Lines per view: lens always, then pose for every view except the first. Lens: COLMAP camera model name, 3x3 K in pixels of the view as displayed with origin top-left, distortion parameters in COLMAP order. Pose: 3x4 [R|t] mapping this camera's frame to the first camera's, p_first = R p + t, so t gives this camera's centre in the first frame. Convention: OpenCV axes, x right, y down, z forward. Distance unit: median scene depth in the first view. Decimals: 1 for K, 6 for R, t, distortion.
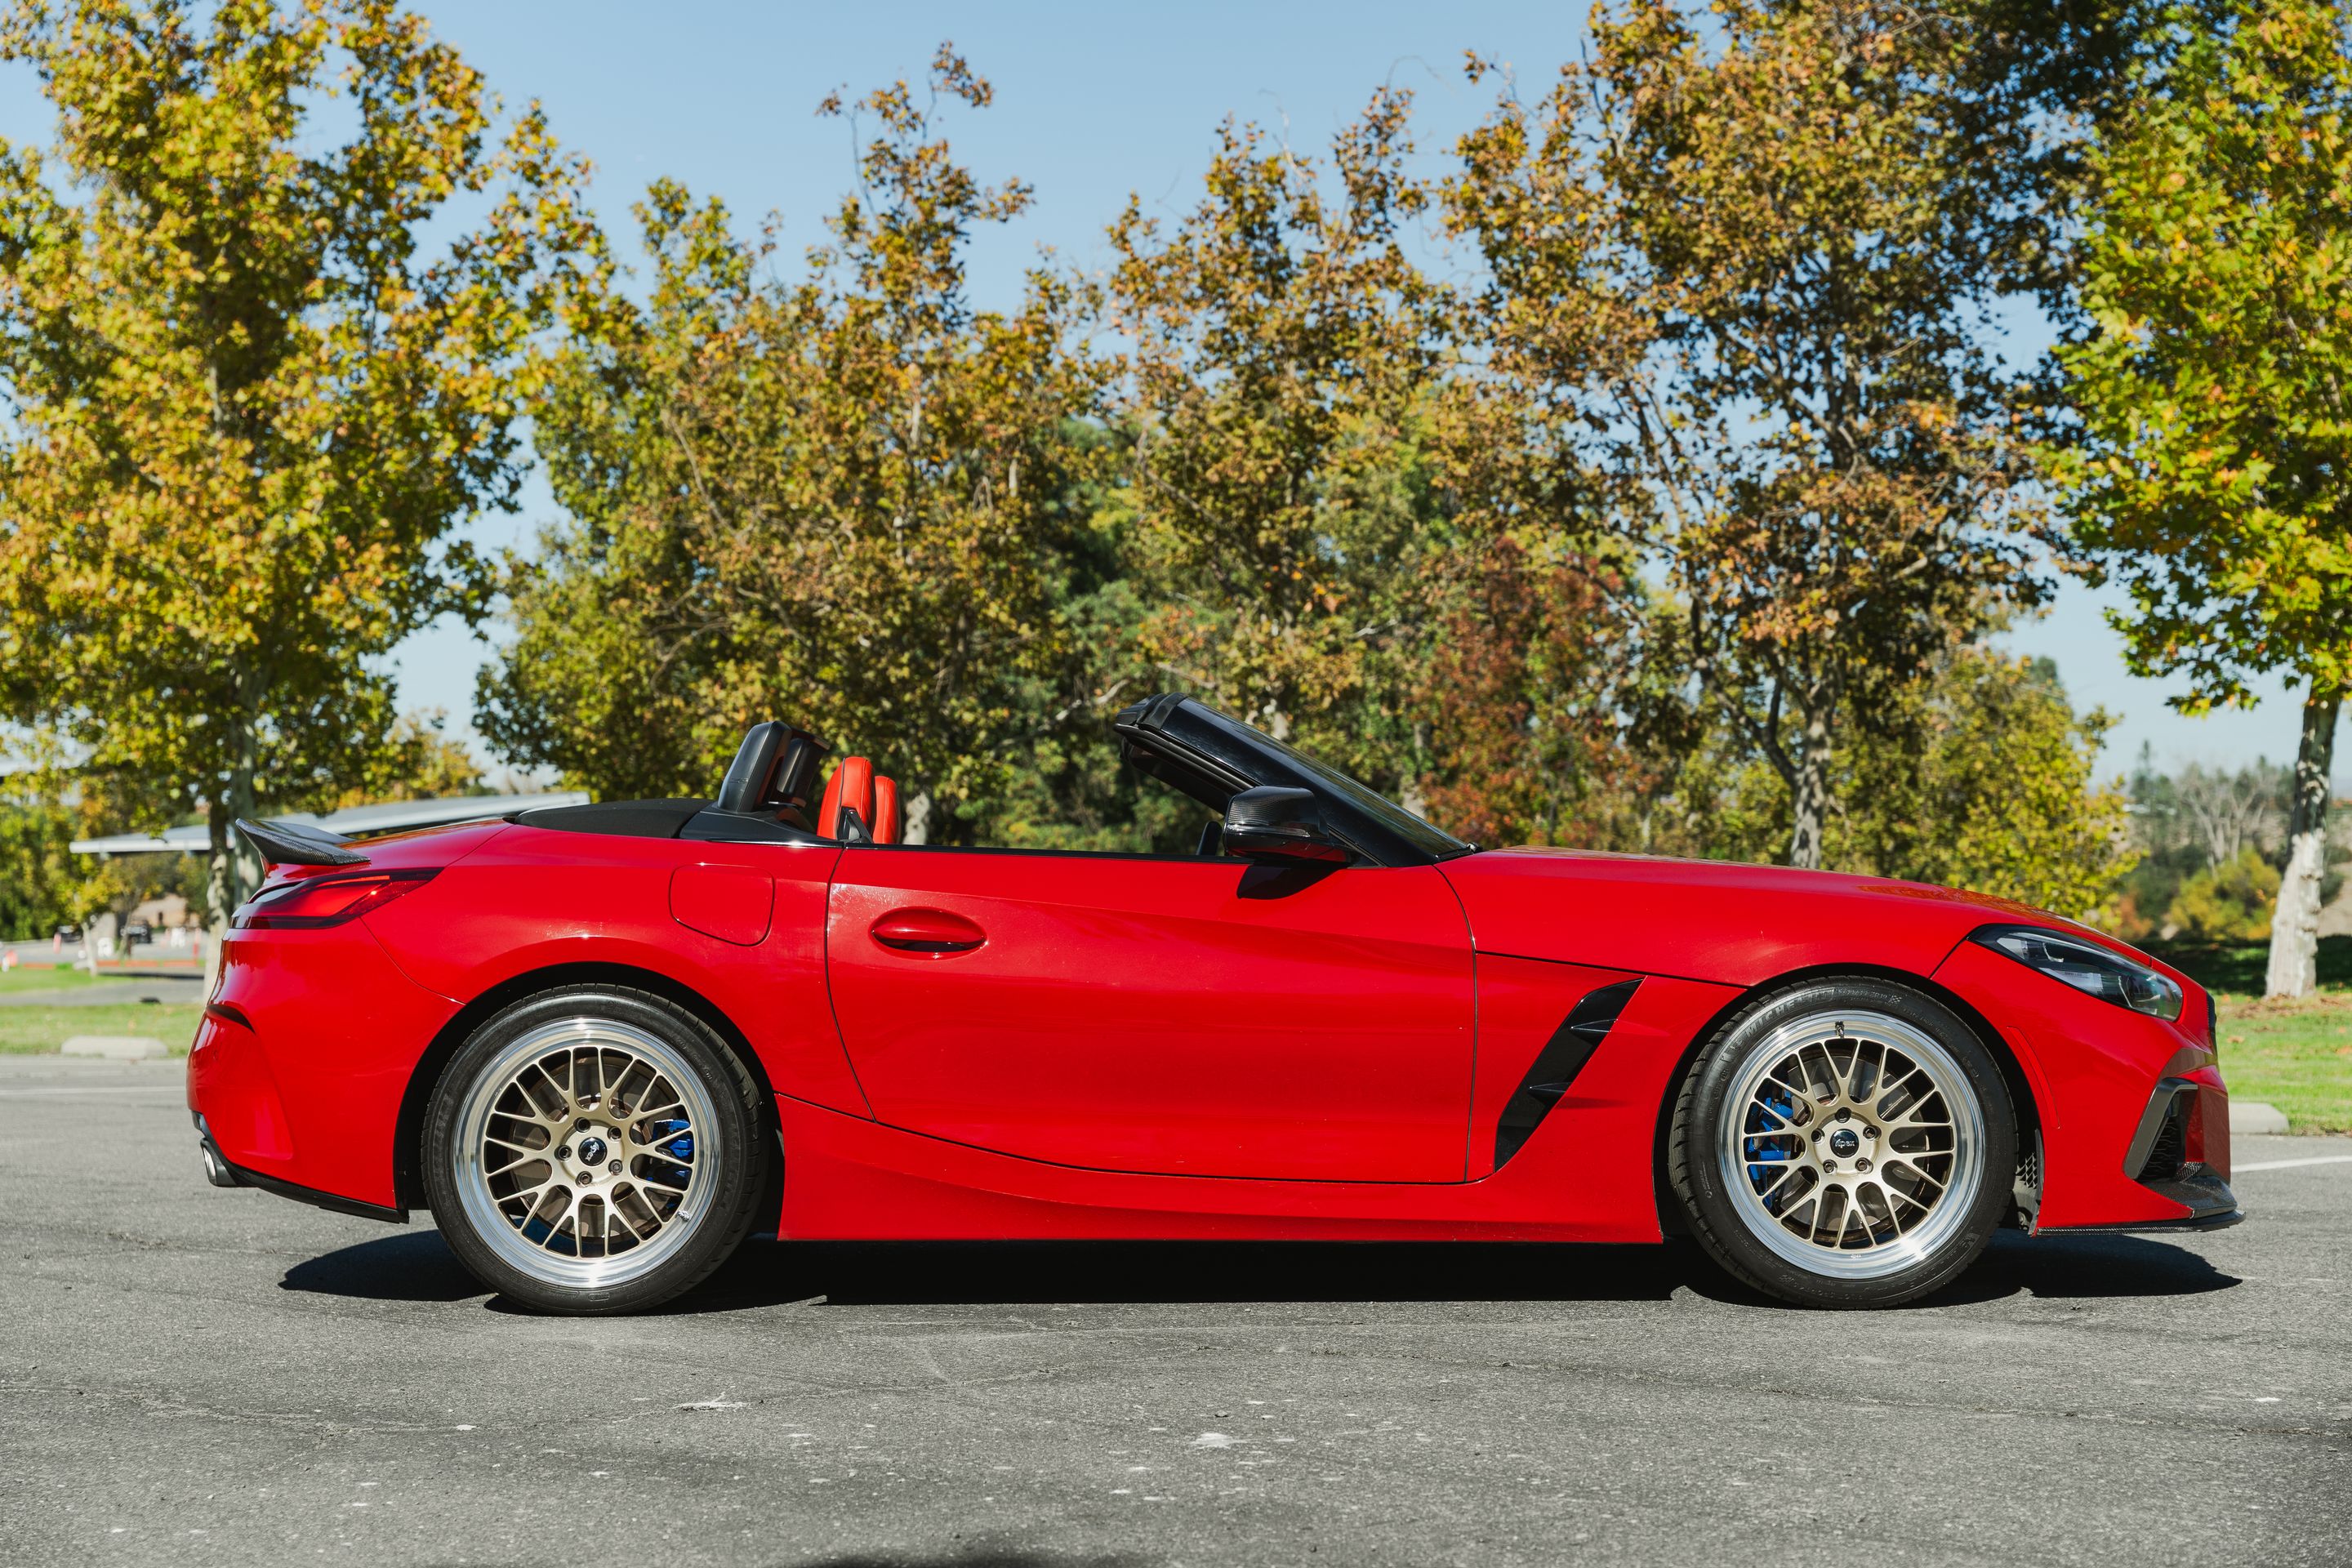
lens RADIAL K [[3810.0, 0, 1176.0], [0, 3810.0, 784.0], [0, 0, 1]] dist [0.017190, 0.054205]
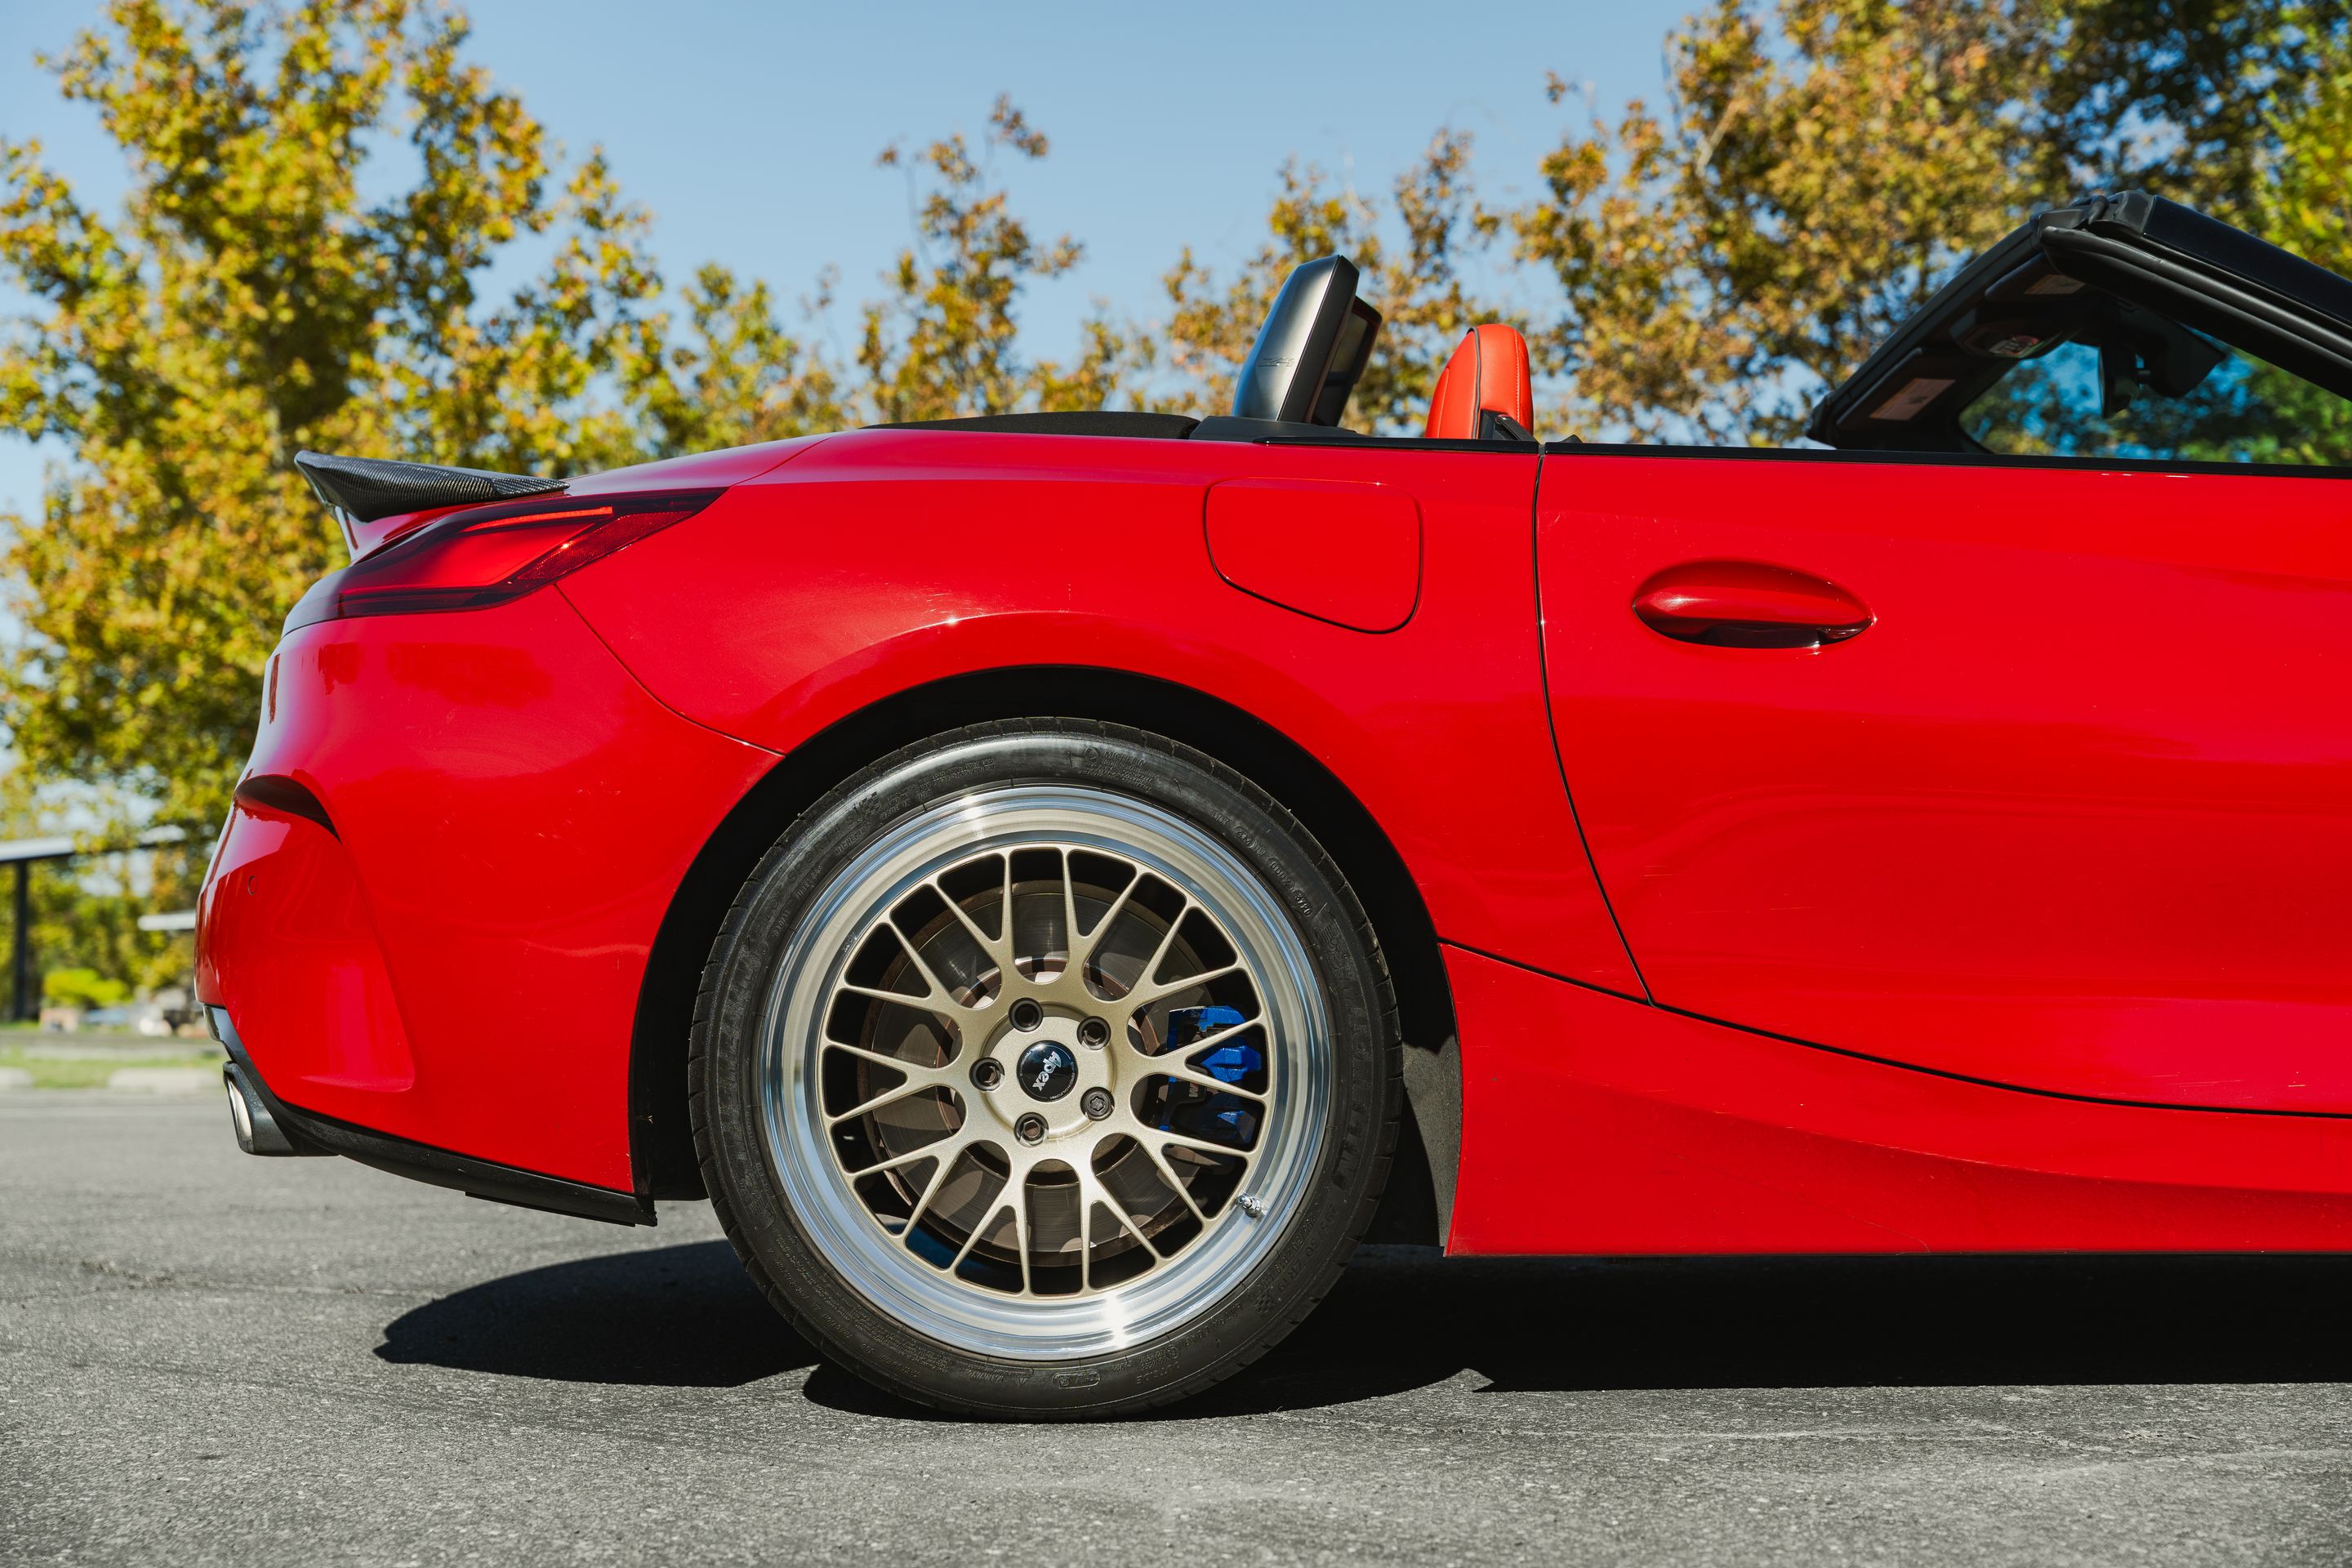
lens RADIAL K [[3417.0, 0, 1223.3], [0, 3417.0, 779.8], [0, 0, 1]] dist [0.029102, -0.042664]
pose [[0.999732, -0.003214, 0.022916, -0.026971], [0.003821, 0.999642, -0.026480, 0.013702], [-0.022823, 0.026560, 0.999387, 0.109738]]
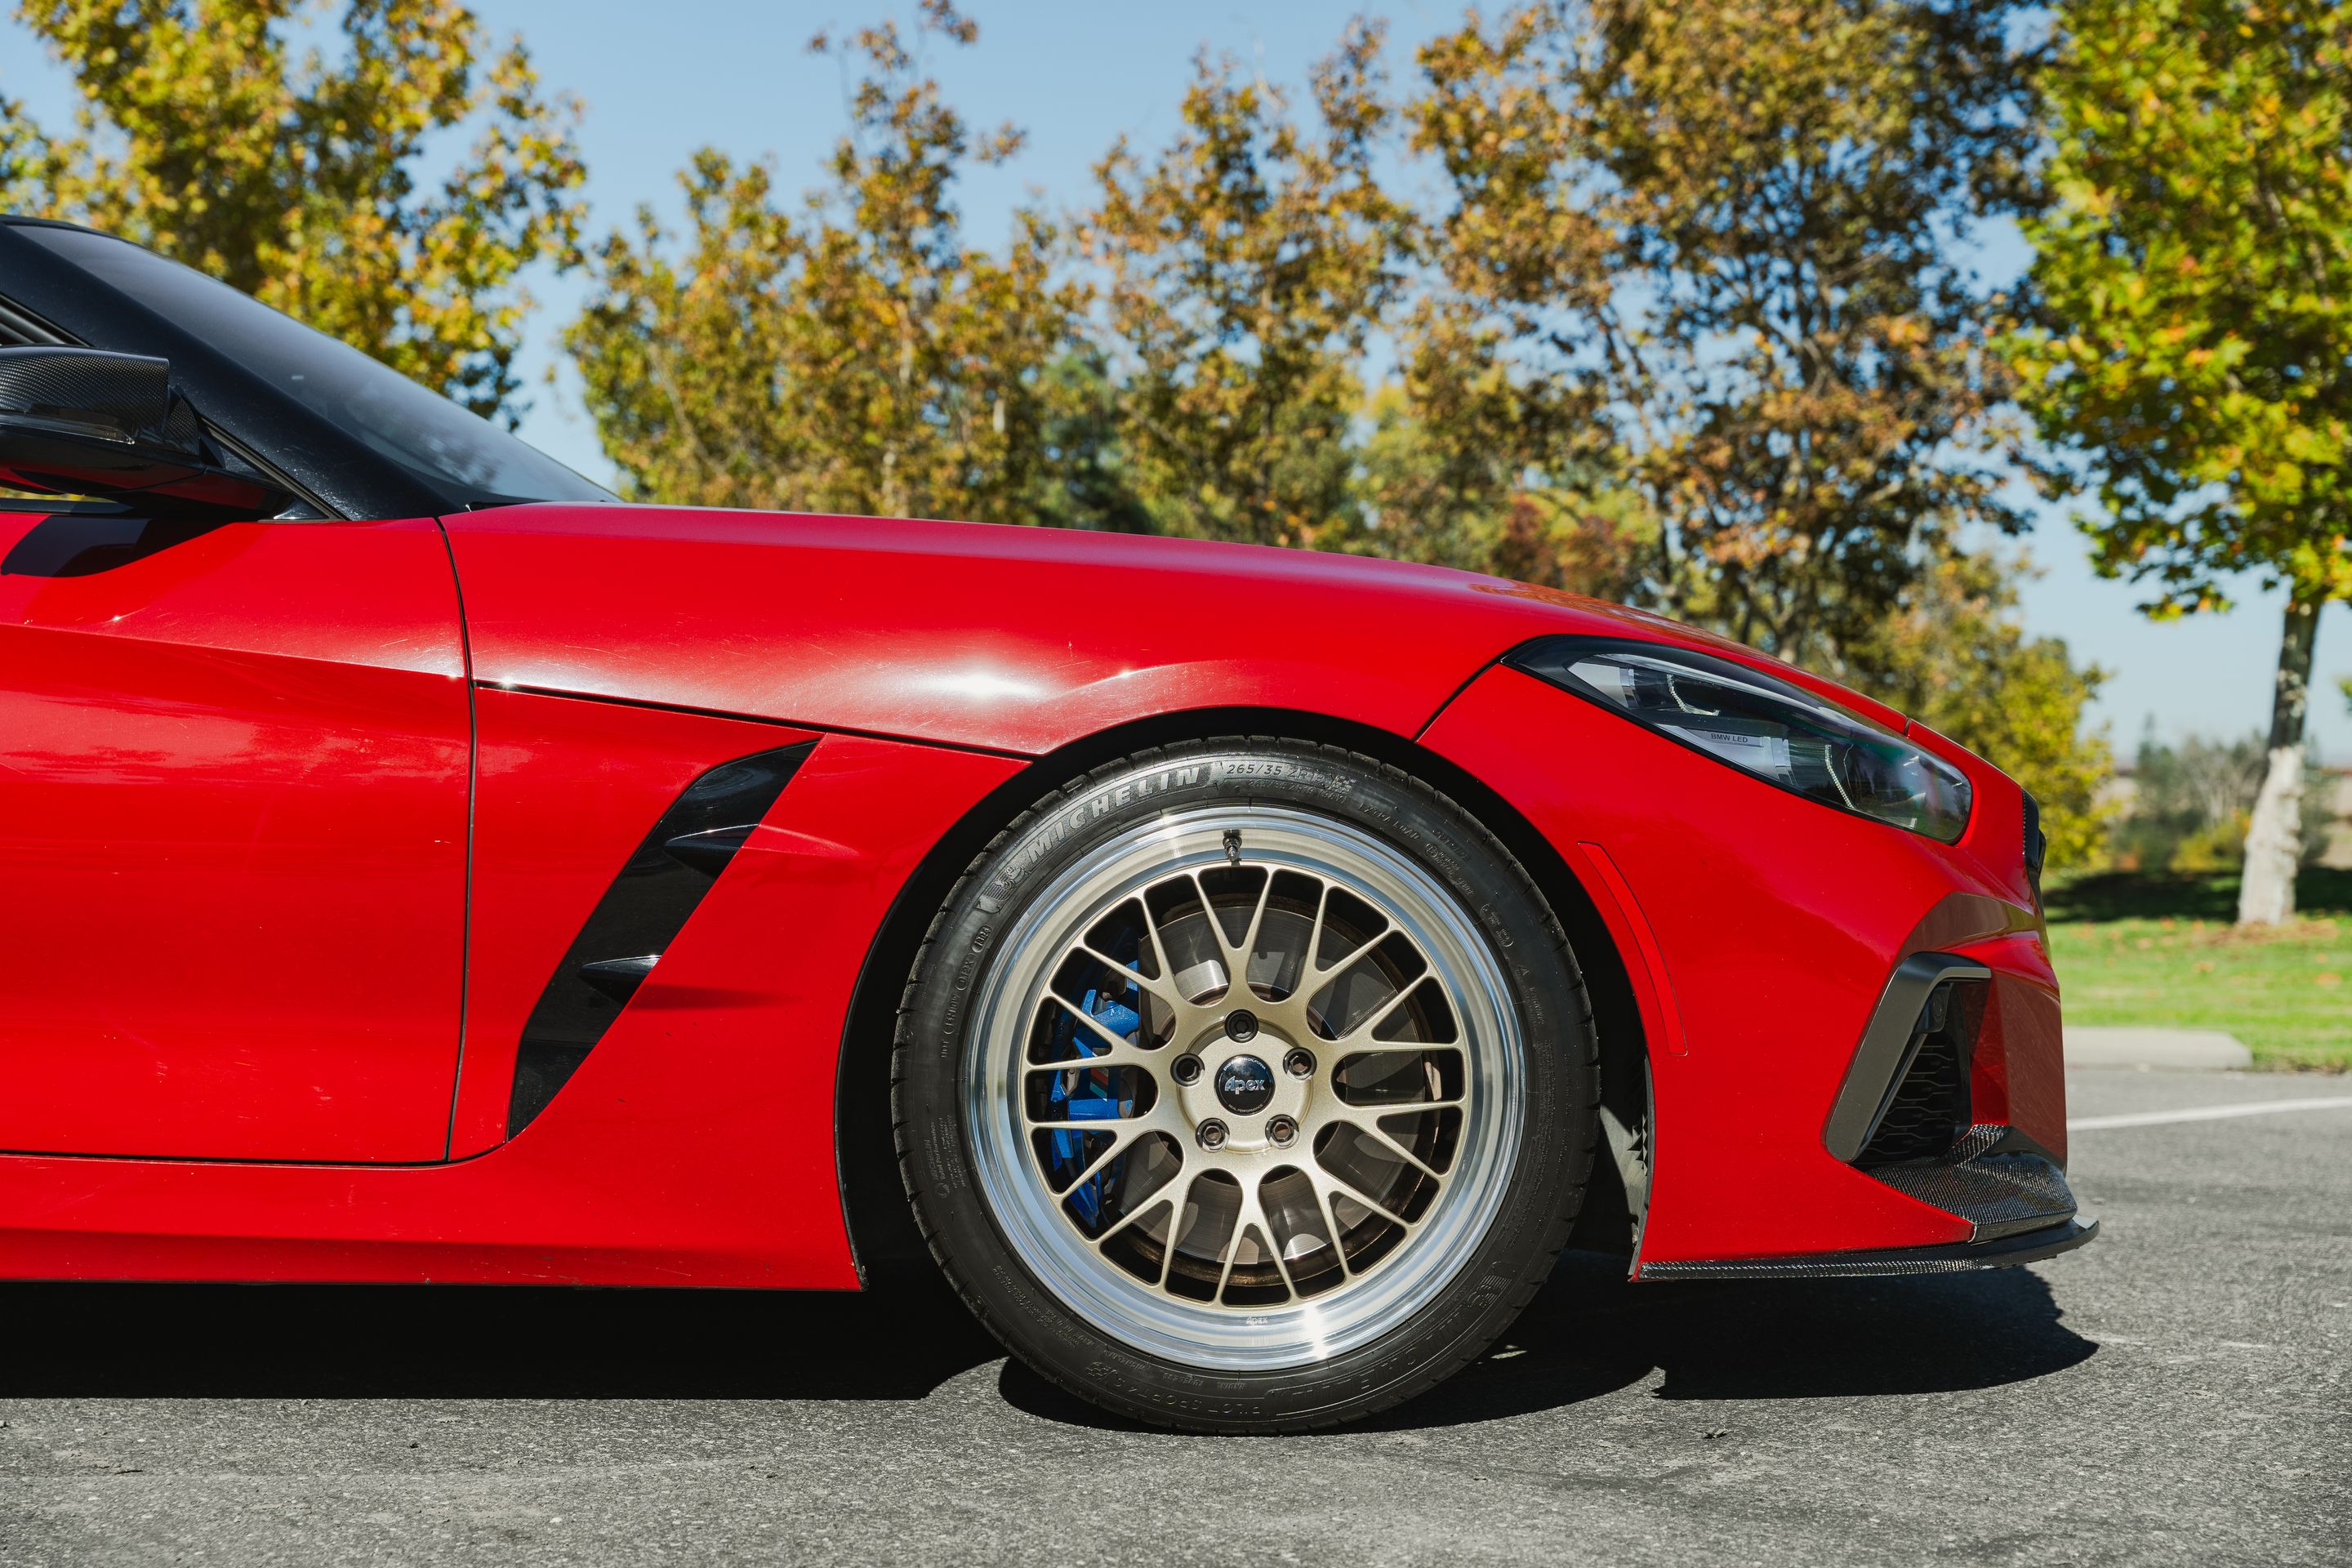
lens RADIAL K [[3433.7, 0, 1176.0], [0, 3433.7, 784.0], [0, 0, 1]] dist [0.006055, 0.140900]
pose [[0.999628, 0.003559, -0.027038, 0.033929], [-0.003297, 0.999947, 0.009732, 0.009901], [0.027071, -0.009639, 0.999587, 0.107735]]
